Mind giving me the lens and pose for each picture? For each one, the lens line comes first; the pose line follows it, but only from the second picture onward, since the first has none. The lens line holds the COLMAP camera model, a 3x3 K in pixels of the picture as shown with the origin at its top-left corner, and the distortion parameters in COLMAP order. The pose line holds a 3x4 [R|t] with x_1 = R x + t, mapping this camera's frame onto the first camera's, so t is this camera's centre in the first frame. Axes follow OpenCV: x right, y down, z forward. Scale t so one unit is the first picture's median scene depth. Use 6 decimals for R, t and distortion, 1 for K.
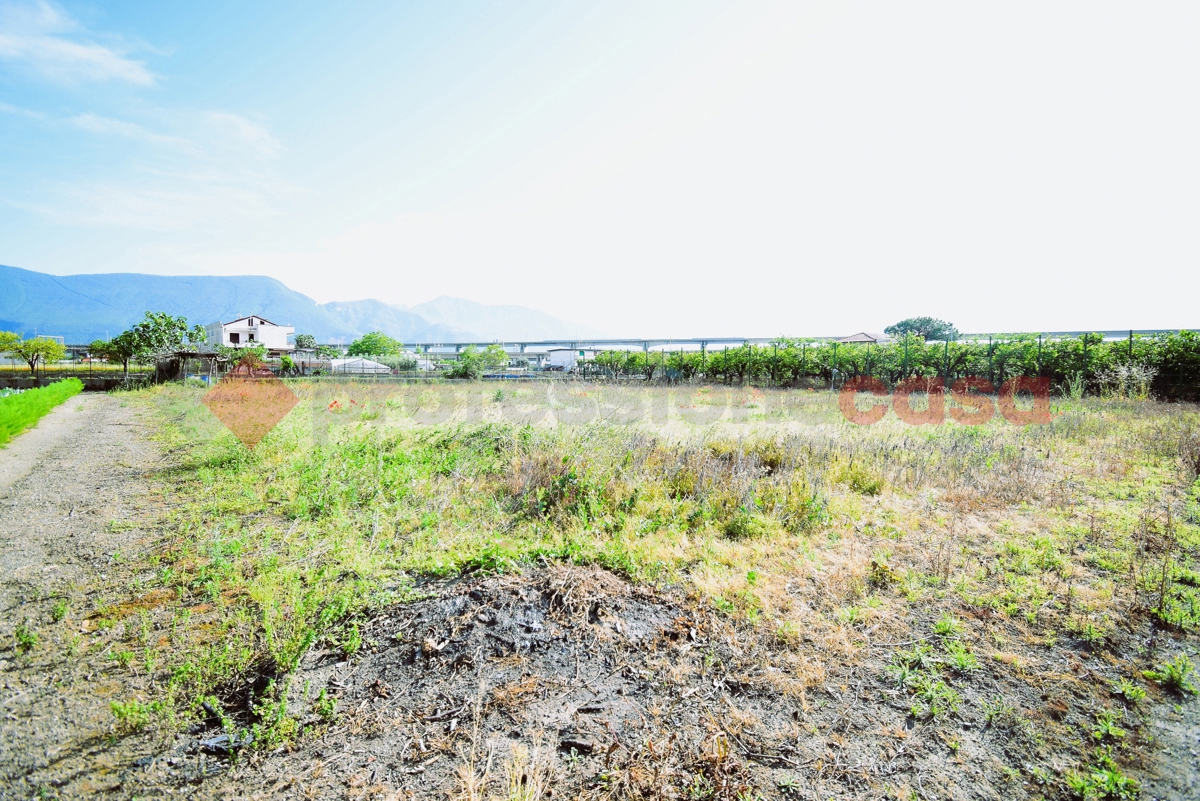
lens RADIAL K [[521.4, 0, 612.9], [0, 521.4, 388.4], [0, 0, 1]] dist [-0.033136, -0.003364]
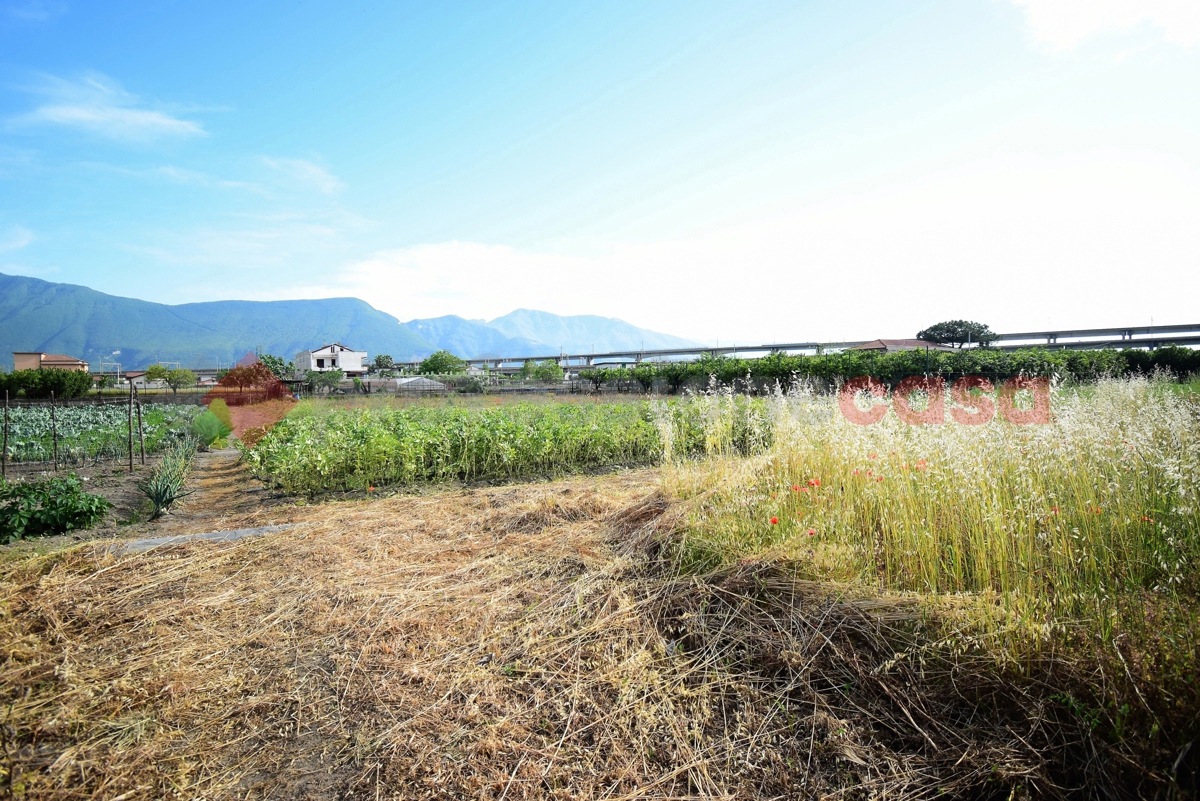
lens RADIAL K [[553.3, 0, 606.2], [0, 553.3, 384.2], [0, 0, 1]] dist [-0.003887, -0.015869]
pose [[0.985609, -0.025067, -0.167171, 0.102108], [0.020291, 0.999337, -0.030214, 0.003245], [0.167818, 0.026387, 0.985465, -0.122769]]
